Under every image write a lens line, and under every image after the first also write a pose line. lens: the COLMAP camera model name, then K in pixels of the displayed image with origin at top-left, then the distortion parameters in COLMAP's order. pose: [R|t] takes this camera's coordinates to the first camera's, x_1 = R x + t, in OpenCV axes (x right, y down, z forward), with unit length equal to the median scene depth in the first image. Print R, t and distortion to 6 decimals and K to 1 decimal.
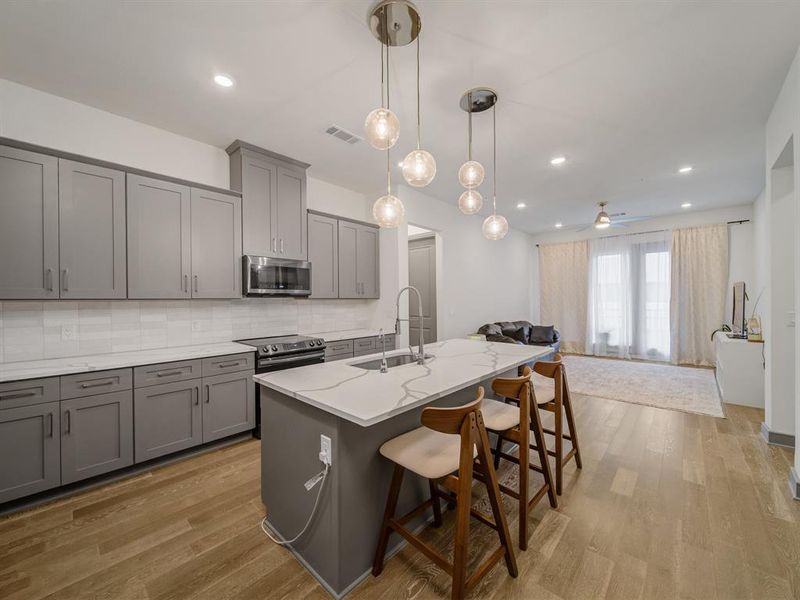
lens RADIAL K [[314.6, 0, 400.1], [0, 314.6, 301.4], [0, 0, 1]] dist [-0.002165, -0.000796]
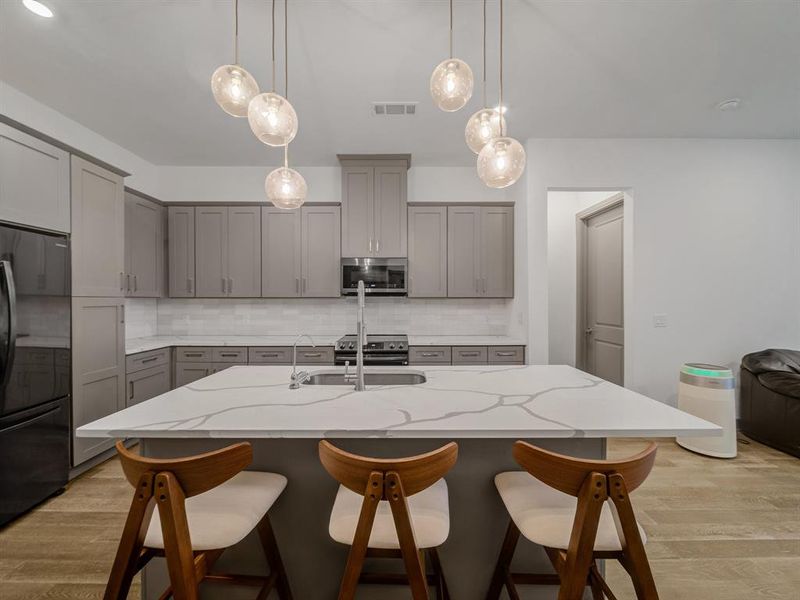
lens RADIAL K [[314.6, 0, 401.0], [0, 314.6, 301.9], [0, 0, 1]] dist [-0.002165, -0.000796]
pose [[0.677106, 0.011975, -0.735789, 0.264087], [-0.009214, 0.999927, 0.007794, -0.002234], [0.735828, 0.001503, 0.677167, 0.238044]]
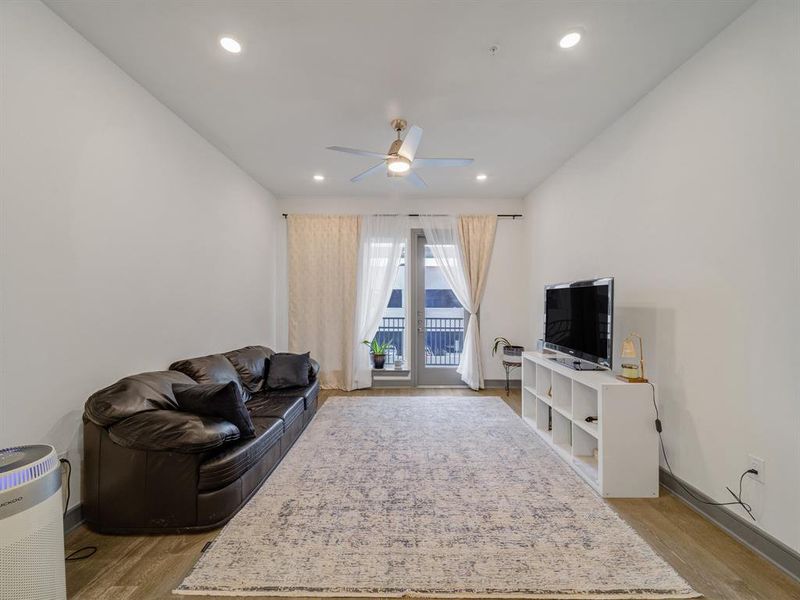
lens RADIAL K [[314.6, 0, 400.2], [0, 314.6, 301.4], [0, 0, 1]] dist [-0.002165, -0.000796]
pose [[0.737026, 0.013428, 0.675731, 0.285765], [-0.003337, 0.999863, -0.016229, -0.005635], [-0.675857, 0.009706, 0.736969, 0.599637]]
